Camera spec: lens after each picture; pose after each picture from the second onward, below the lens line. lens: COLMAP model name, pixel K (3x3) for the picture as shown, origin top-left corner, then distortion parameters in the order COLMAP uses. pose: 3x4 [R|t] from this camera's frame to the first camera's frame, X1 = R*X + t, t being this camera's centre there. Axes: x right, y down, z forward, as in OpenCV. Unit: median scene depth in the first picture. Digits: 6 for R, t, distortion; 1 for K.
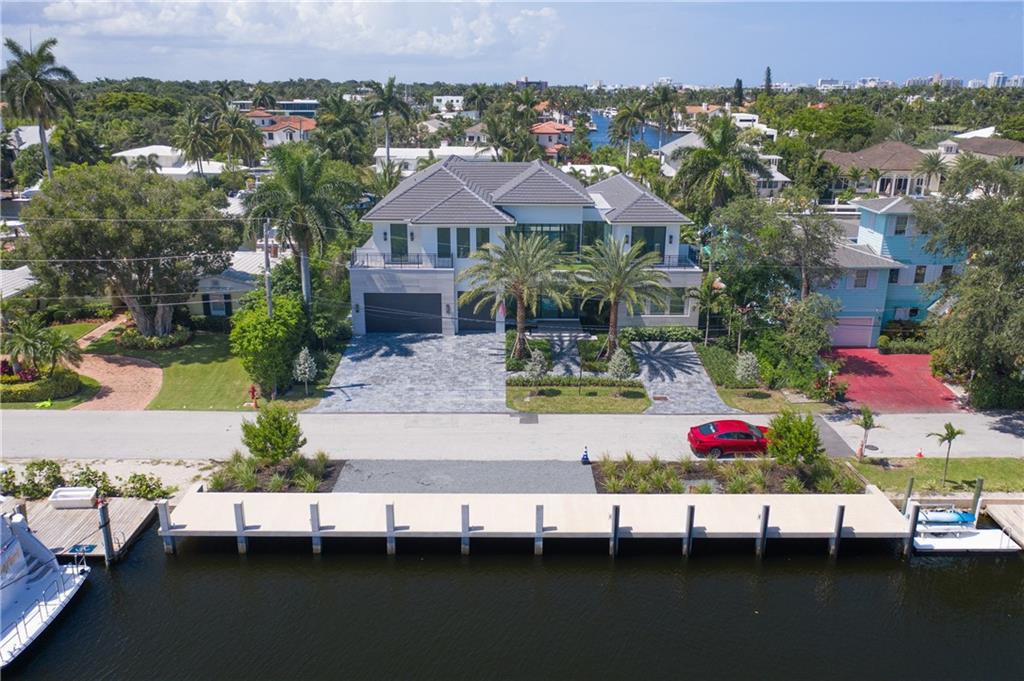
lens RADIAL K [[809.0, 0, 513.1], [0, 809.0, 341.1], [0, 0, 1]] dist [-0.003976, 0.006555]
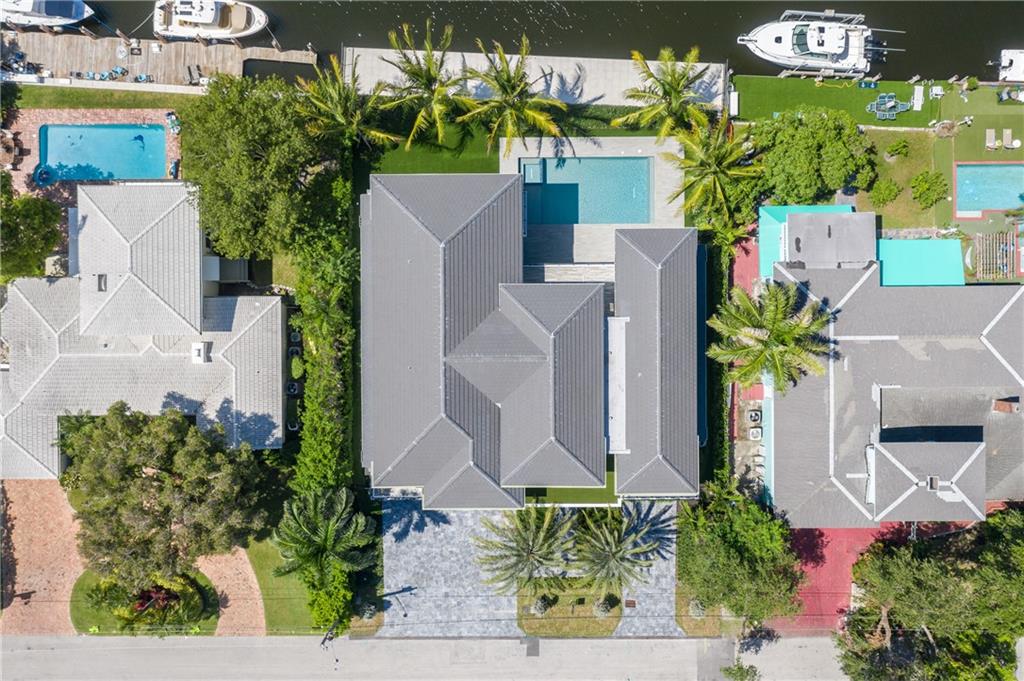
lens RADIAL K [[849.1, 0, 512.0], [0, 849.1, 340.5], [0, 0, 1]] dist [-0.002241, 0.004131]
pose [[0.999804, 0.002395, -0.019630, 0.009422], [0.018078, 0.291679, 0.956346, -1.393979], [0.008016, -0.956513, 0.291578, 0.981968]]
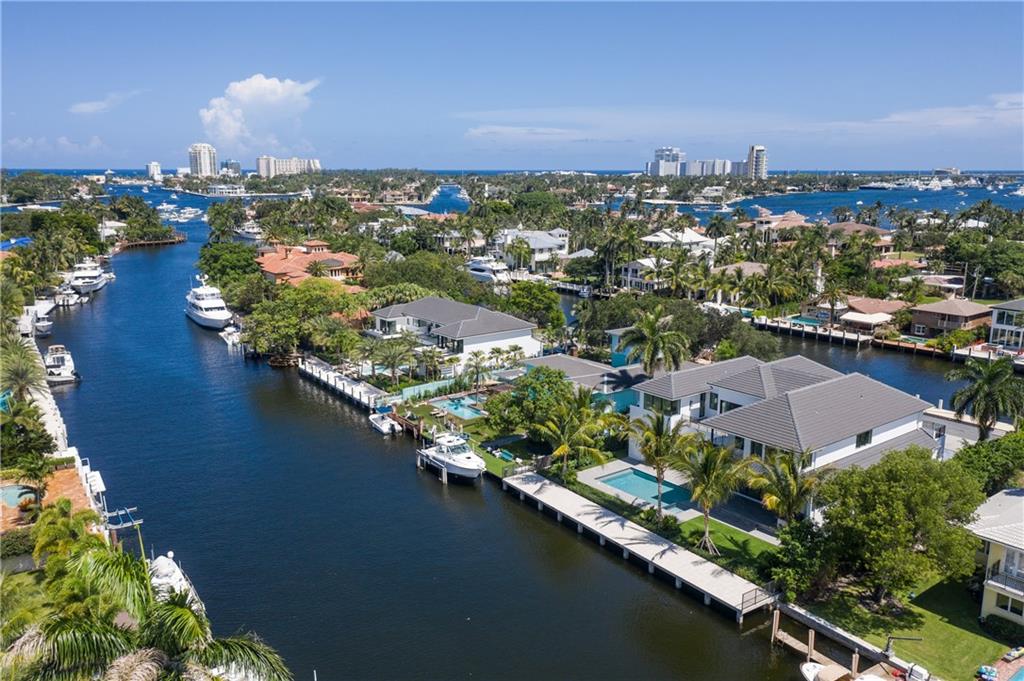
lens RADIAL K [[809.0, 0, 513.1], [0, 809.0, 341.1], [0, 0, 1]] dist [-0.003976, 0.006555]
pose [[-0.608212, -0.170438, 0.775260, -0.923685], [0.228900, 0.897527, 0.376896, -1.075540], [-0.760054, 0.406690, -0.506873, 2.516949]]
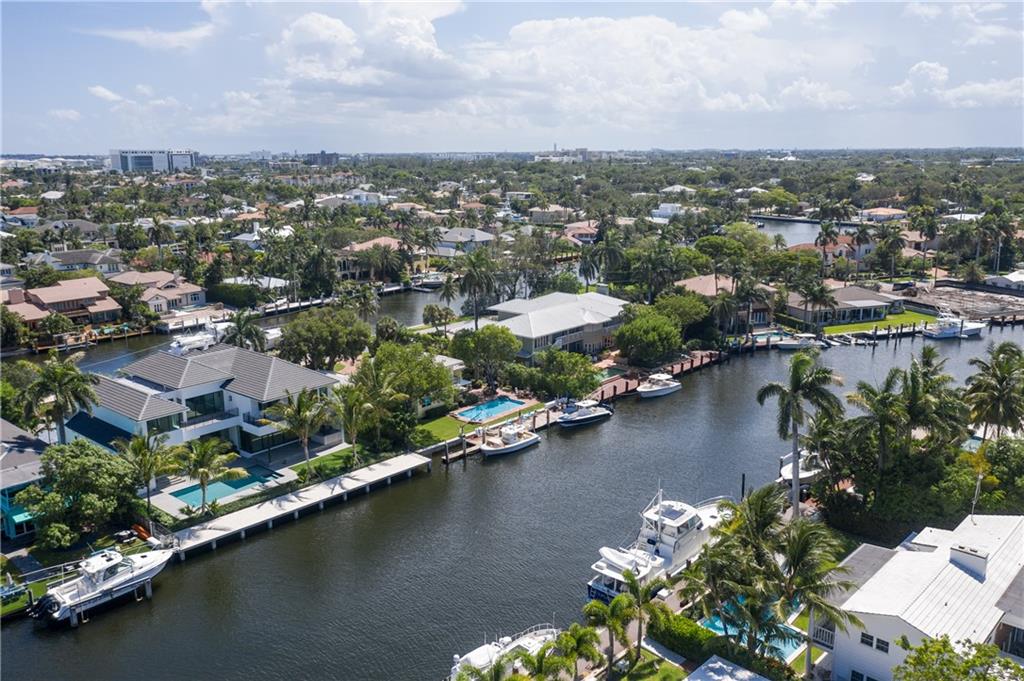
lens RADIAL K [[809.0, 0, 513.1], [0, 809.0, 341.1], [0, 0, 1]] dist [-0.003976, 0.006555]
pose [[-0.636976, 0.164255, -0.753181, 0.976641], [-0.233097, 0.890260, 0.391283, -1.254092], [0.734797, 0.424802, -0.528787, 2.865507]]
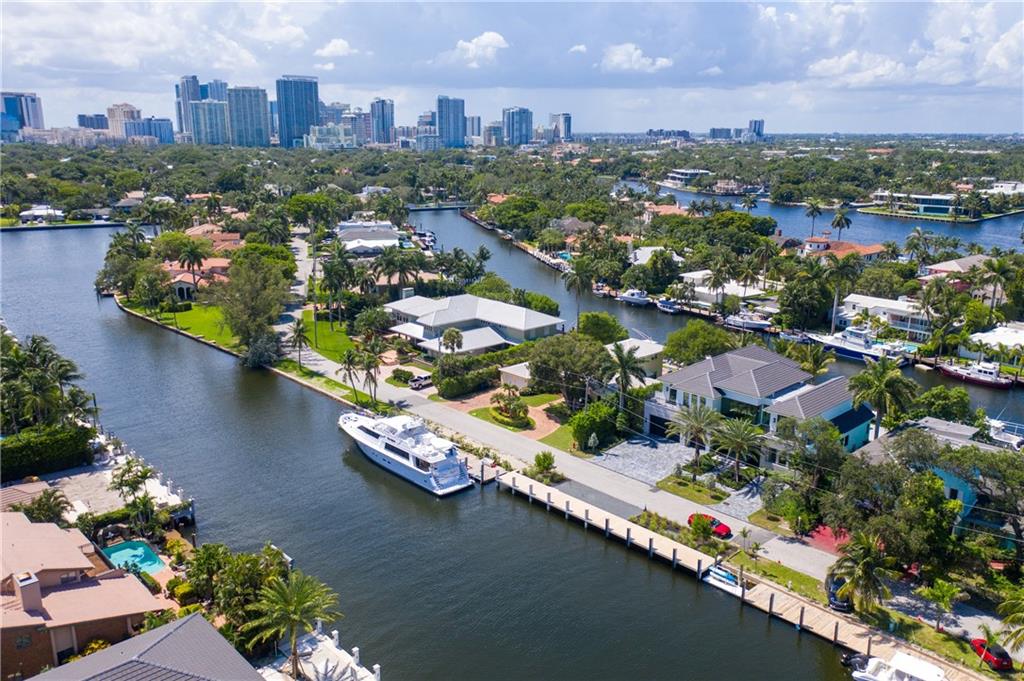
lens RADIAL K [[809.0, 0, 513.1], [0, 809.0, 341.1], [0, 0, 1]] dist [-0.003976, 0.006555]
pose [[0.680675, 0.179458, -0.710265, 1.143353], [-0.217490, 0.975323, 0.037999, -0.275543], [0.699557, 0.128611, 0.702908, -0.807491]]
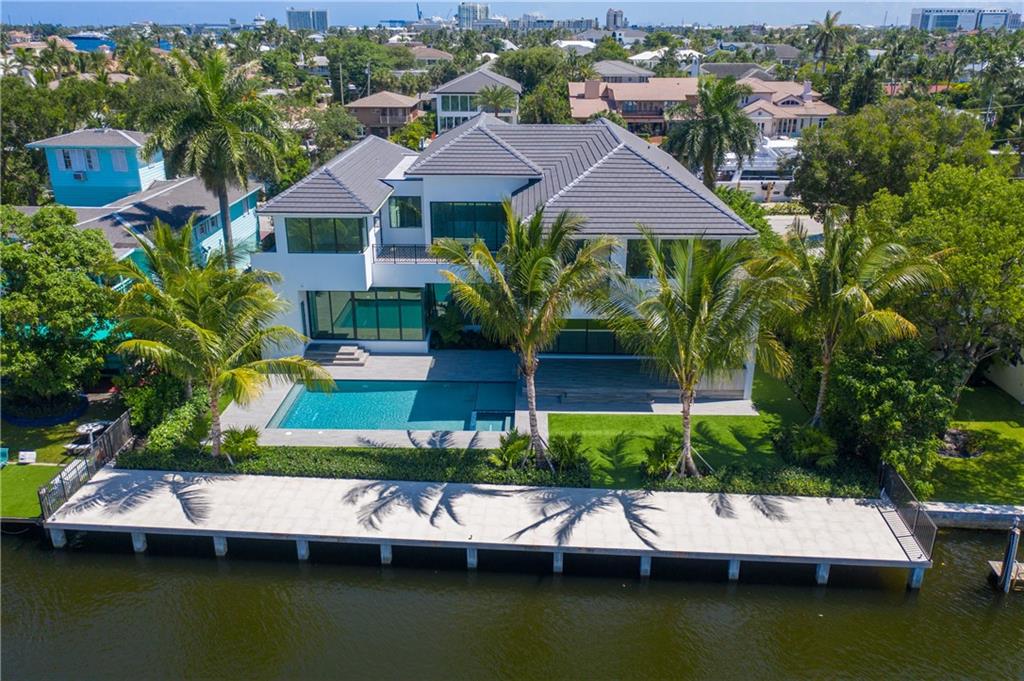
lens RADIAL K [[809.0, 0, 513.1], [0, 809.0, 341.1], [0, 0, 1]] dist [-0.003976, 0.006555]
pose [[-0.999672, -0.016871, 0.019276, -0.019328], [-0.001336, 0.785796, 0.618485, -0.663994], [-0.025582, 0.618256, -0.785560, 2.175844]]
